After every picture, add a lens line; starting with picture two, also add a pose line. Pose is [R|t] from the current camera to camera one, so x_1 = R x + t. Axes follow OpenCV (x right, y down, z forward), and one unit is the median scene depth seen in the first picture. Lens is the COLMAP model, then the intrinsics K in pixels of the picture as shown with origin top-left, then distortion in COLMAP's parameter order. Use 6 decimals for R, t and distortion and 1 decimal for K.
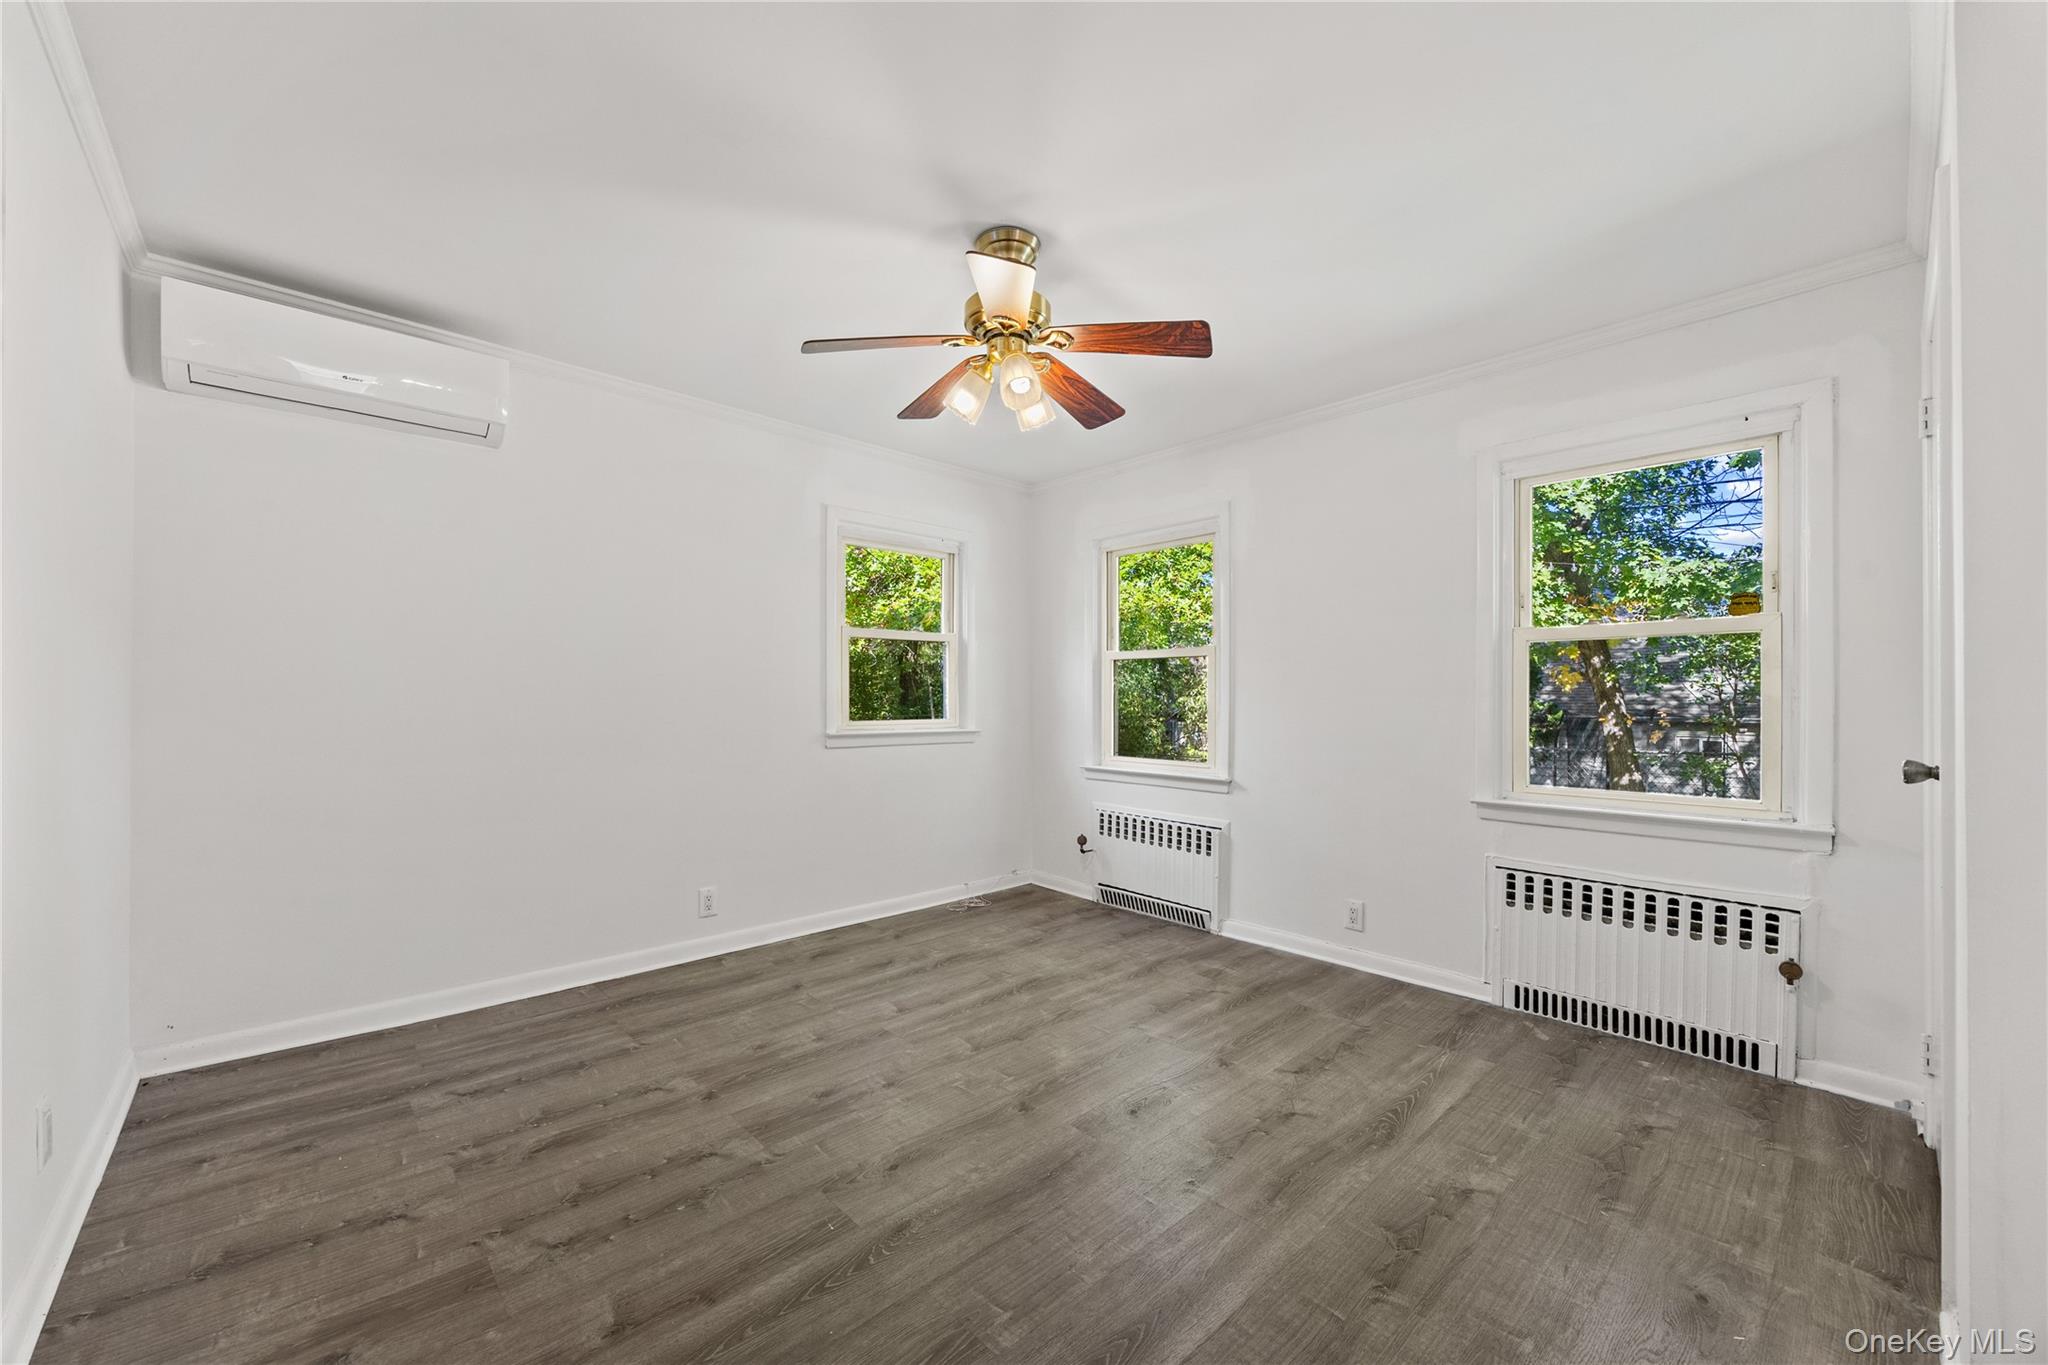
lens RADIAL K [[802.2, 0, 1020.3], [0, 802.2, 692.8], [0, 0, 1]] dist [-0.000137, 0.000241]
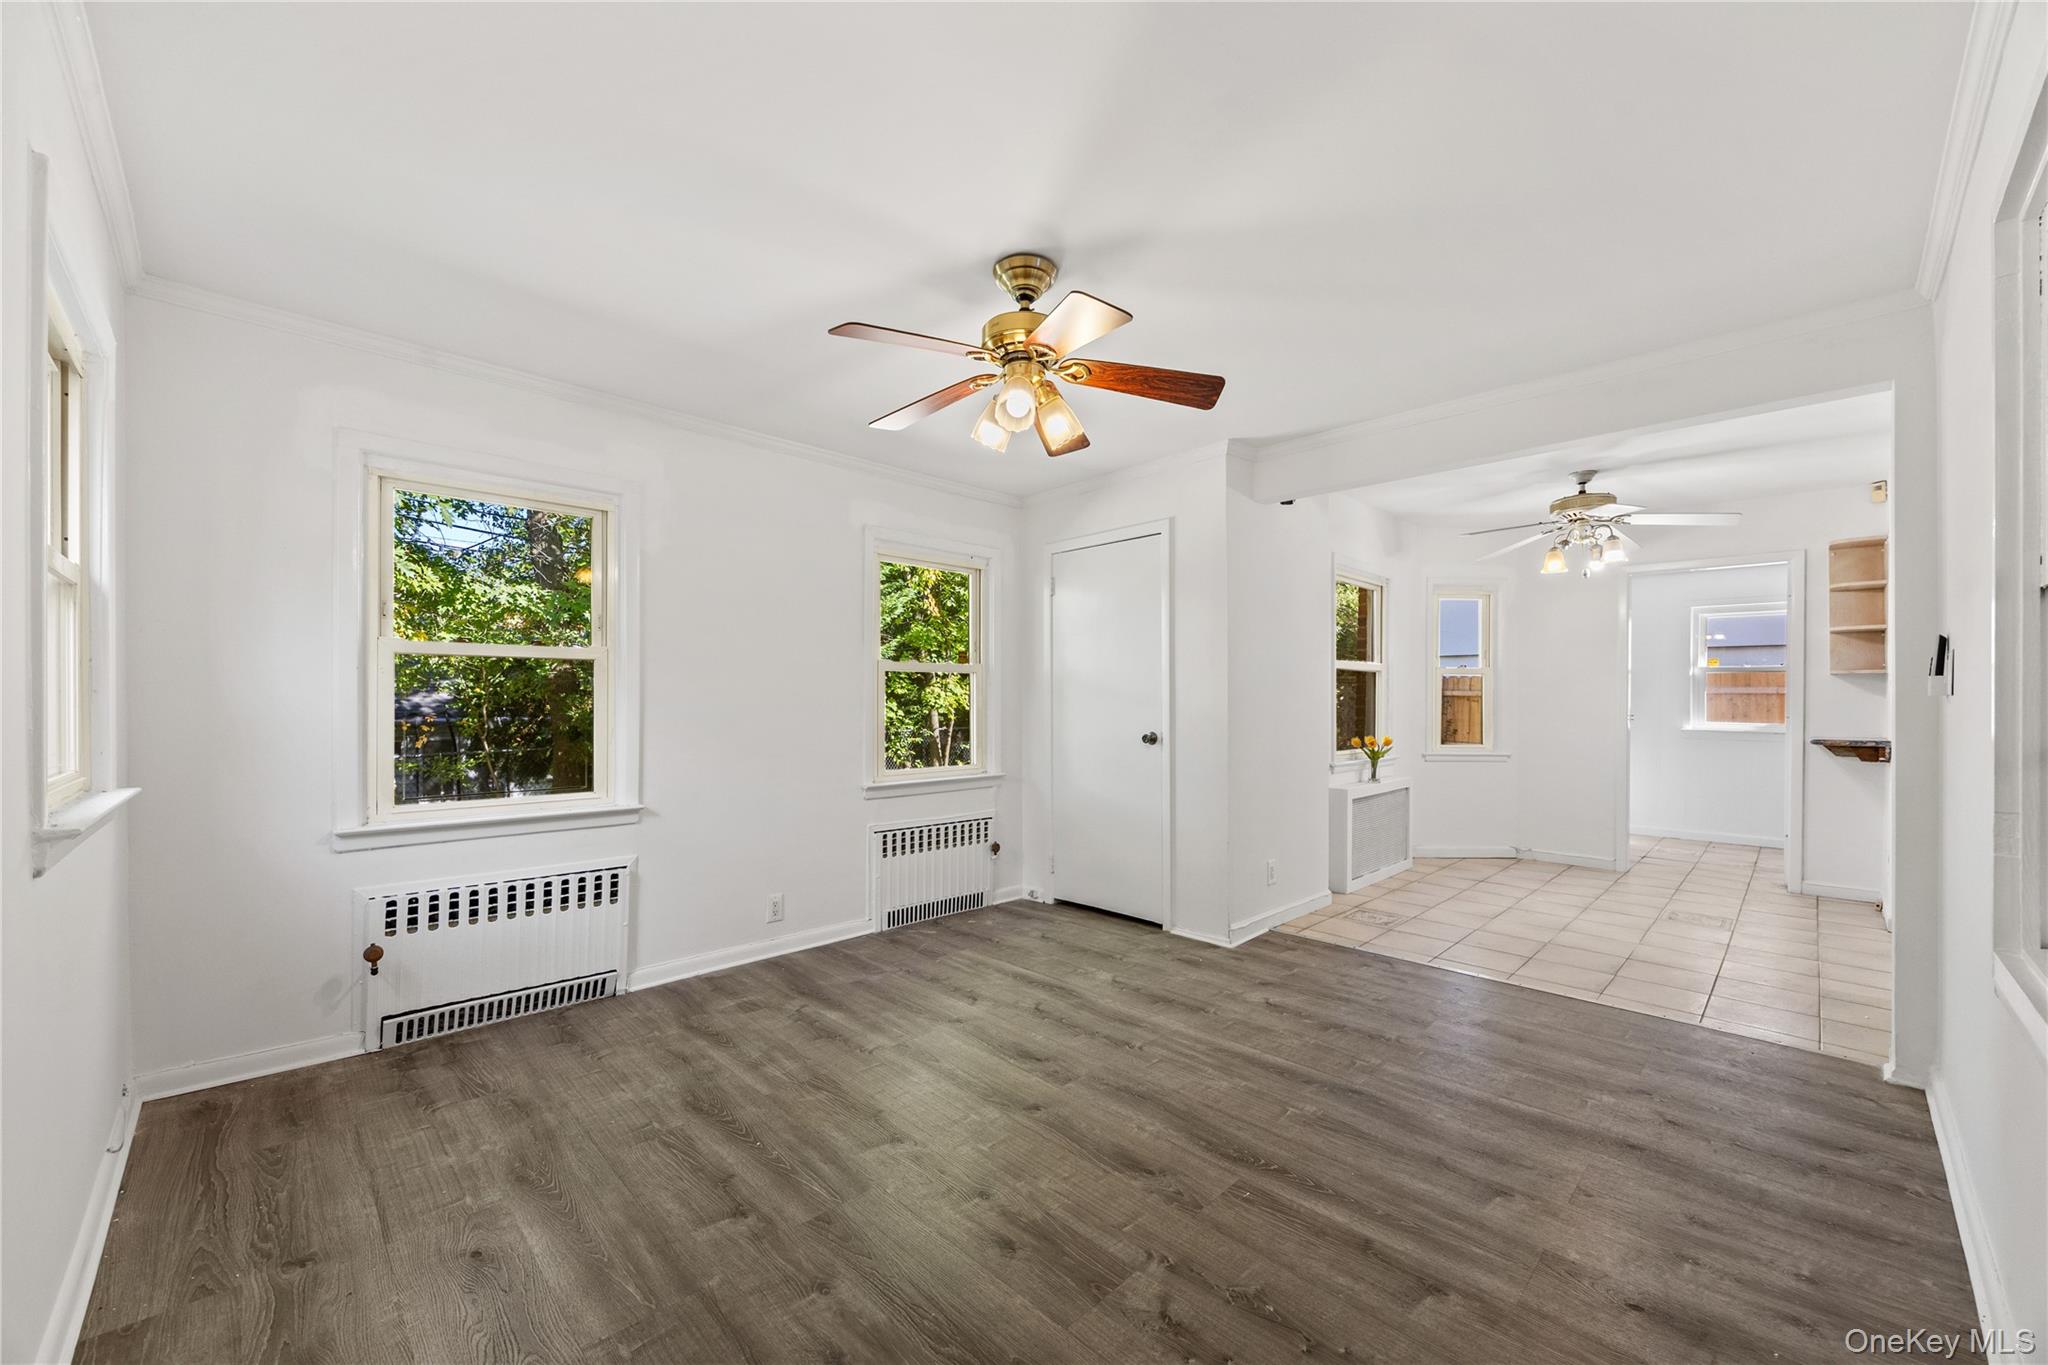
lens RADIAL K [[785.9, 0, 1036.6], [0, 785.9, 698.6], [0, 0, 1]] dist [-0.003454, -0.000232]
pose [[-0.038916, 0.002646, 0.999239, -0.697861], [-0.006914, 0.999972, -0.002917, -0.009440], [-0.999219, -0.007022, -0.038896, 0.710967]]
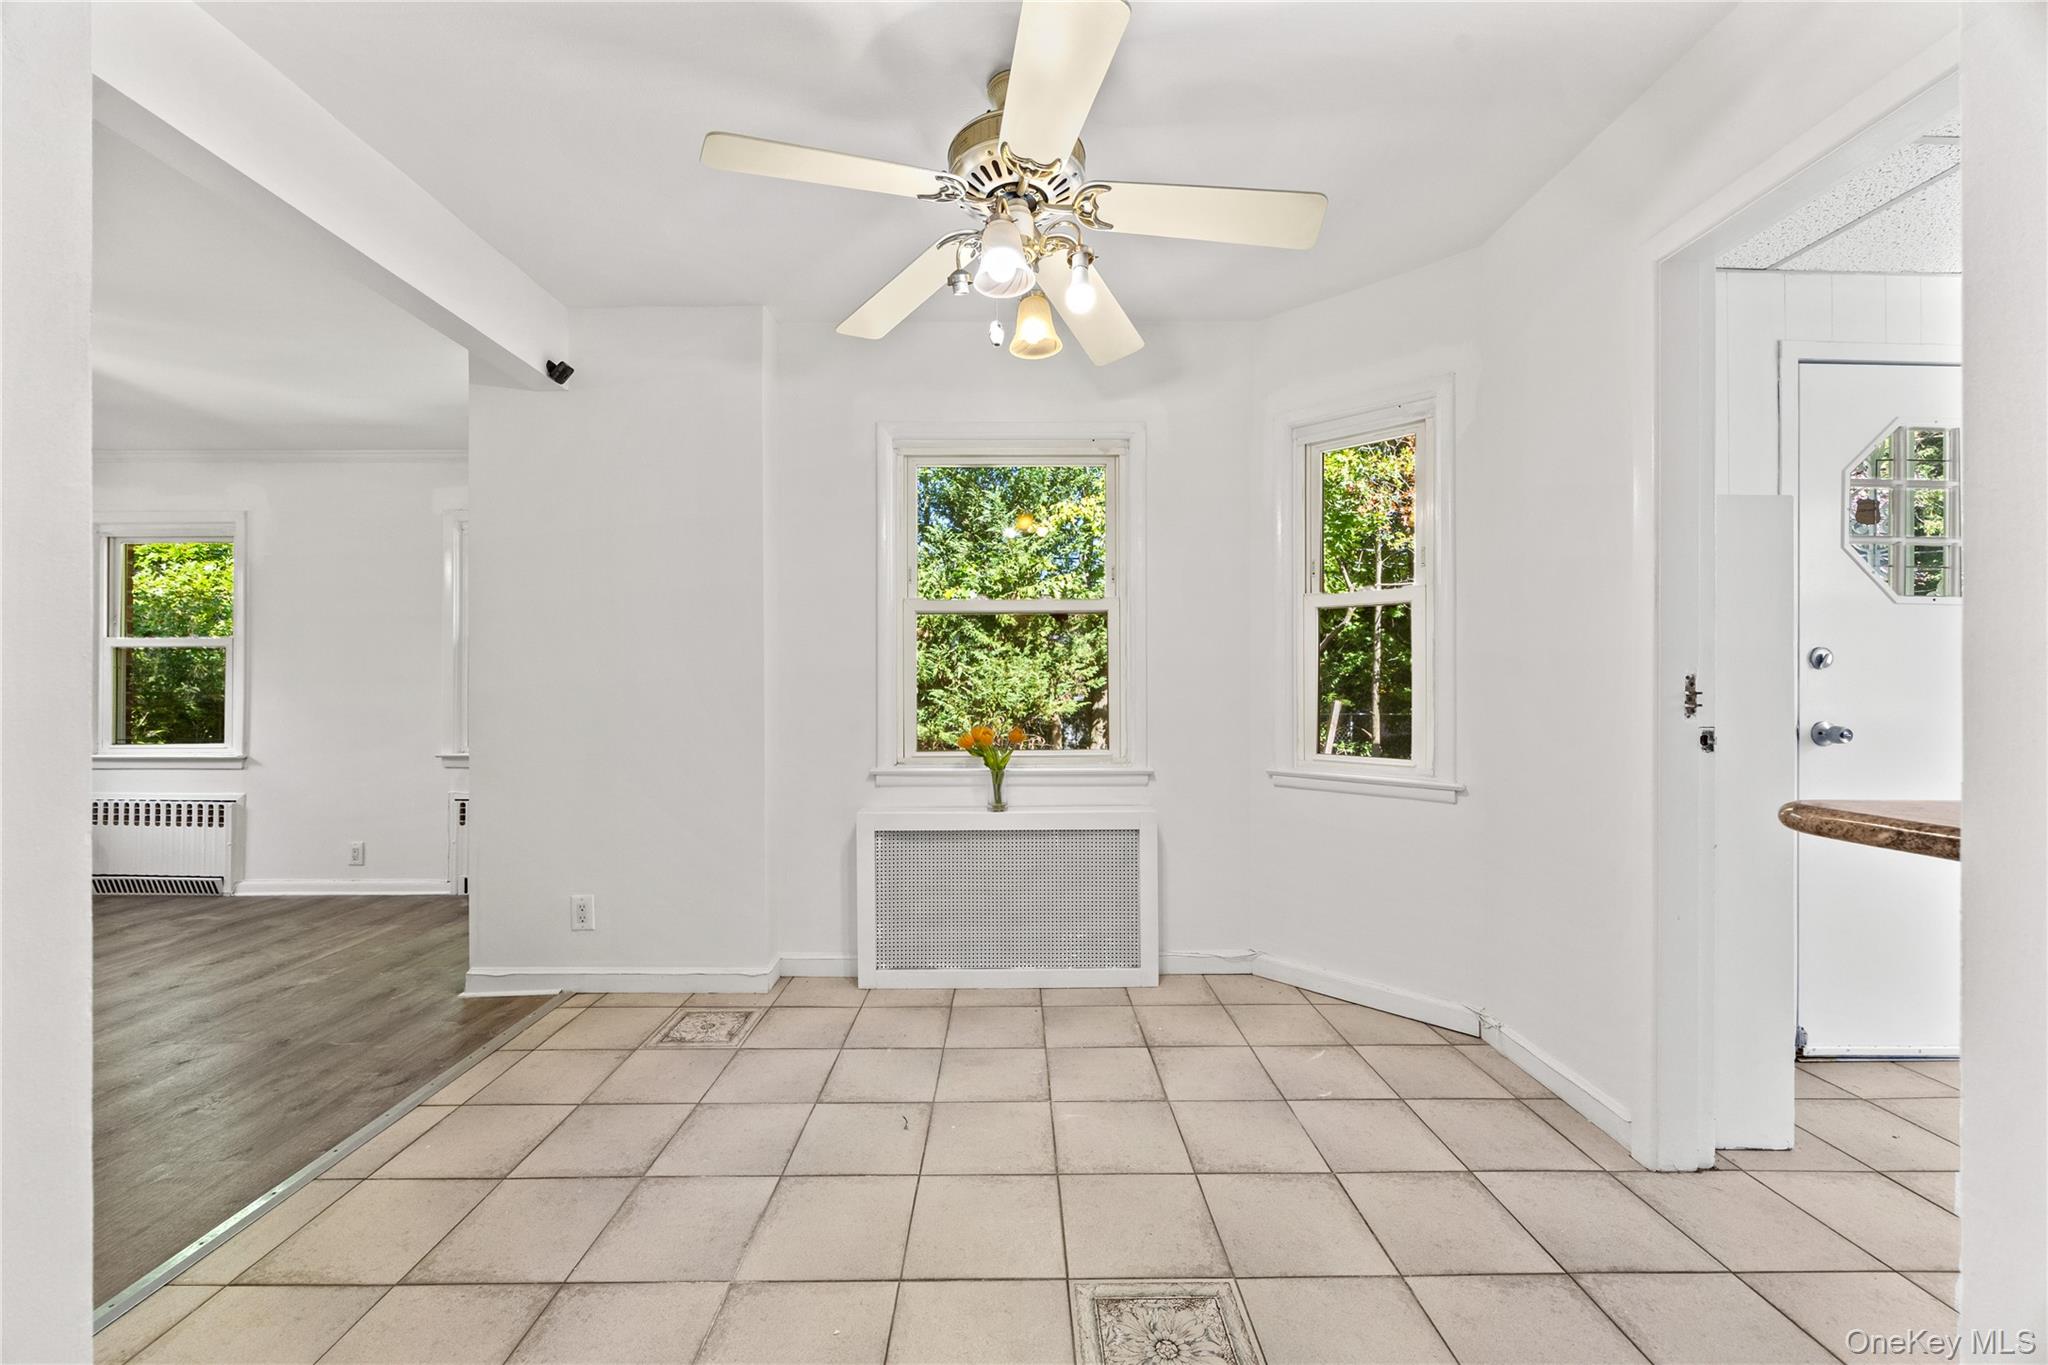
lens RADIAL K [[792.3, 0, 1024.0], [0, 792.3, 682.5], [0, 0, 1]] dist [-0.002249, -0.000442]
pose [[0.680840, -0.001969, 0.732429, 0.226576], [0.002682, 0.999996, 0.000195, 0.007564], [-0.732427, 0.001832, 0.680843, -0.659984]]
